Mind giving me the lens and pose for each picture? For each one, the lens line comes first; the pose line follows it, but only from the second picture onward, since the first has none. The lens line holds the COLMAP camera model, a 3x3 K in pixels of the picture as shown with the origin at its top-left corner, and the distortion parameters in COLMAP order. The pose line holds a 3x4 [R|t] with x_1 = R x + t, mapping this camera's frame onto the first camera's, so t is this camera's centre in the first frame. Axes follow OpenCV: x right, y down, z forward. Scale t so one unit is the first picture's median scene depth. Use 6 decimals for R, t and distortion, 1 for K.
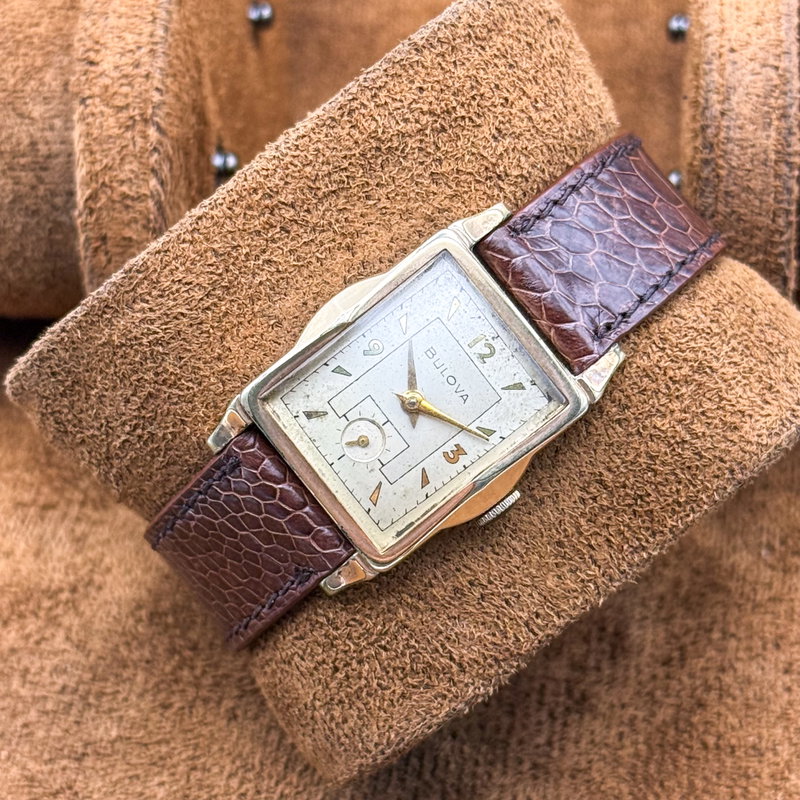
lens RADIAL K [[2545.2, 0, 403.4], [0, 2545.2, 426.3], [0, 0, 1]] dist [0.585362, 0.000000]
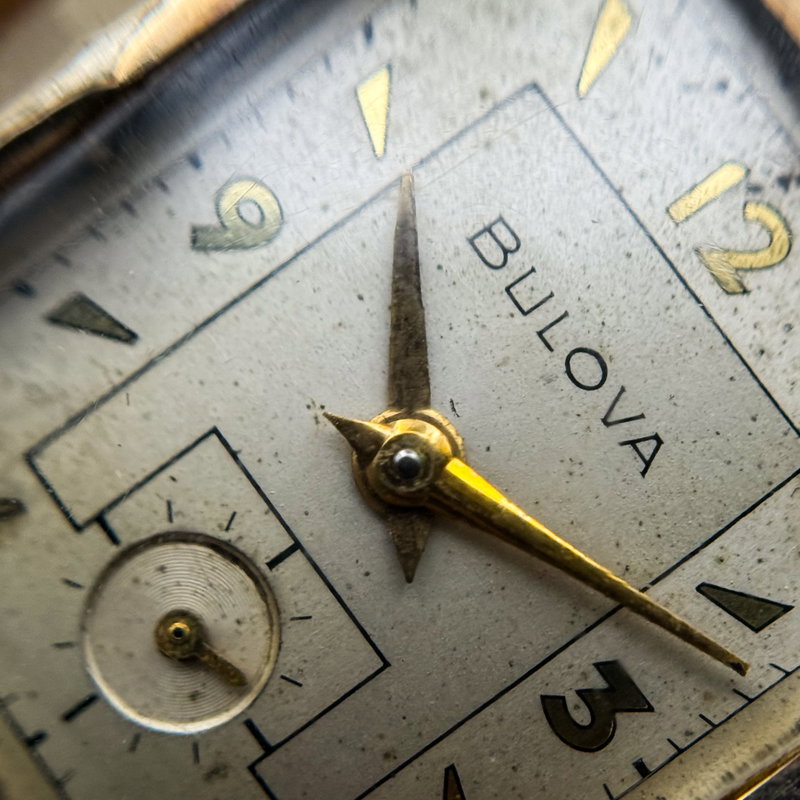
lens RADIAL K [[2718.0, 0, 402.0], [0, 2718.0, 392.9], [0, 0, 1]] dist [0.771651, 0.000000]
pose [[0.999761, 0.020573, -0.007425, 0.004682], [-0.020823, 0.999159, -0.035313, -0.007317], [0.006693, 0.035459, 0.999349, 0.763308]]
